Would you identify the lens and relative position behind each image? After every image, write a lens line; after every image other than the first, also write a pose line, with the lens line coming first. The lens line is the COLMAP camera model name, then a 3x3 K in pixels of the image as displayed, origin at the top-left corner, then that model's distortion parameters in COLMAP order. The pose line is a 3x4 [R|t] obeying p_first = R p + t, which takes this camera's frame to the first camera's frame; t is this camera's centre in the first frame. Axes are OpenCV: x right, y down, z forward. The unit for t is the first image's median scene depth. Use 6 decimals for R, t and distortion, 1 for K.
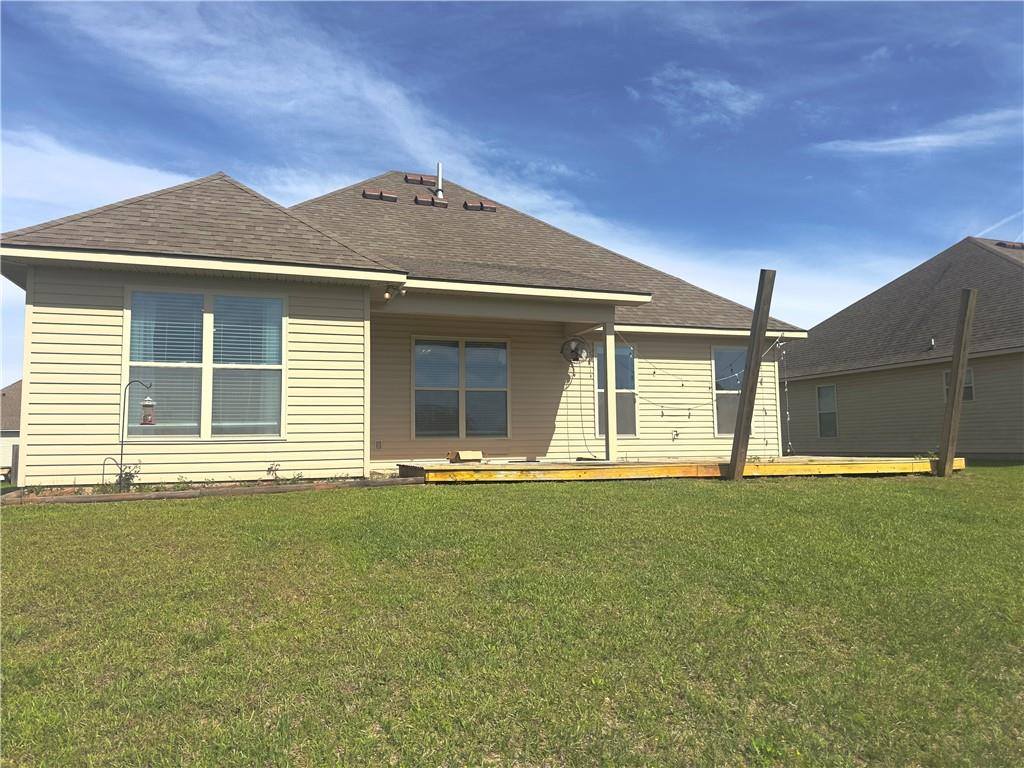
lens RADIAL K [[717.3, 0, 512.0], [0, 717.3, 384.0], [0, 0, 1]] dist [0.155916, -0.312088]
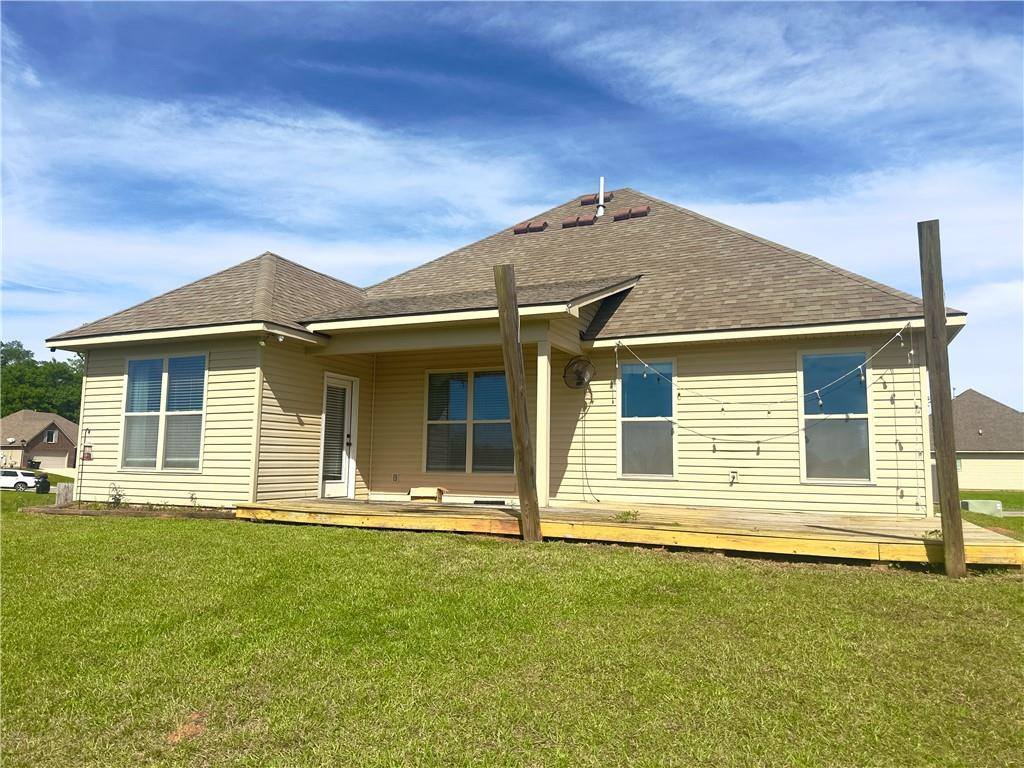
lens RADIAL K [[717.3, 0, 512.0], [0, 717.3, 384.0], [0, 0, 1]] dist [0.155916, -0.312088]
pose [[0.722340, -0.054737, -0.689368, 0.700920], [0.034995, 0.998479, -0.042613, -0.000592], [0.690652, 0.006656, 0.723157, 0.378999]]
